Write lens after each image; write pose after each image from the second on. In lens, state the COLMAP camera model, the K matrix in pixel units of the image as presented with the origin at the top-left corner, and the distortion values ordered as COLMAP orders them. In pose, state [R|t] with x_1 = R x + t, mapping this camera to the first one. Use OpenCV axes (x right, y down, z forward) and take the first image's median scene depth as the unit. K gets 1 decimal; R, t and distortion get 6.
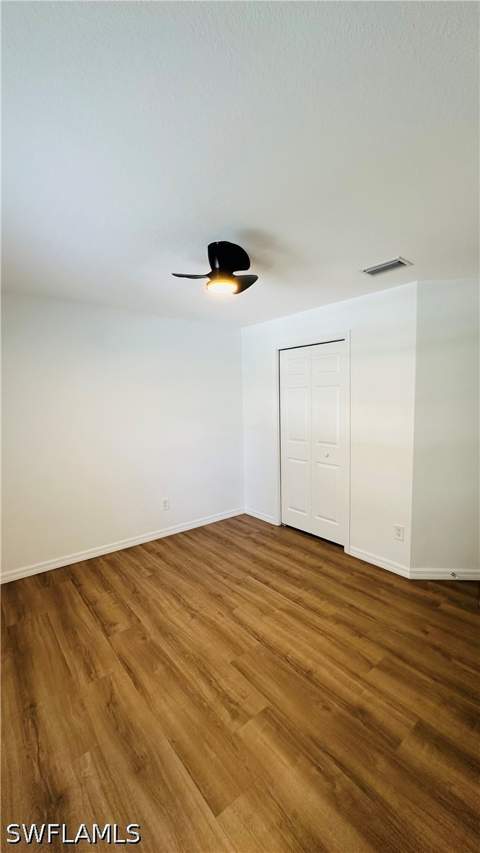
lens RADIAL K [[339.5, 0, 241.1], [0, 339.5, 425.5], [0, 0, 1]] dist [-0.003328, -0.000050]
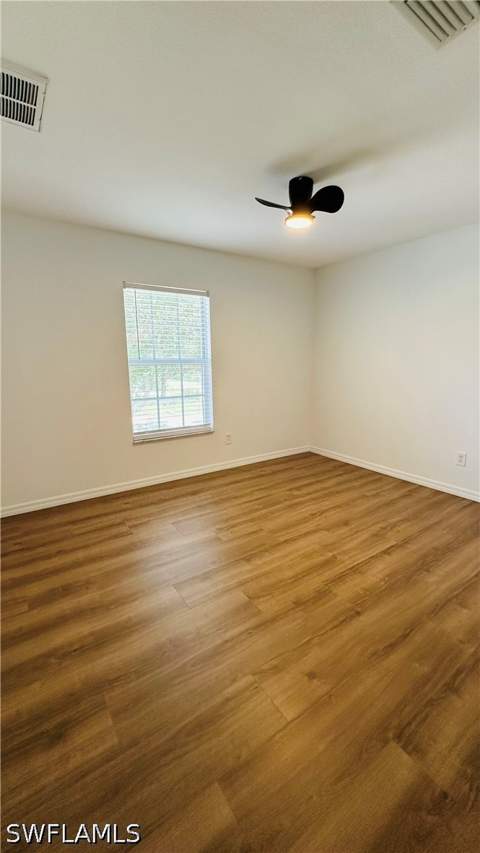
lens RADIAL K [[339.5, 0, 241.1], [0, 339.5, 426.3], [0, 0, 1]] dist [-0.003328, -0.000050]
pose [[-0.078157, 0.213426, -0.973828, 0.912145], [-0.066408, 0.973532, 0.218691, 0.005273], [0.994727, 0.081762, -0.061916, 0.726422]]
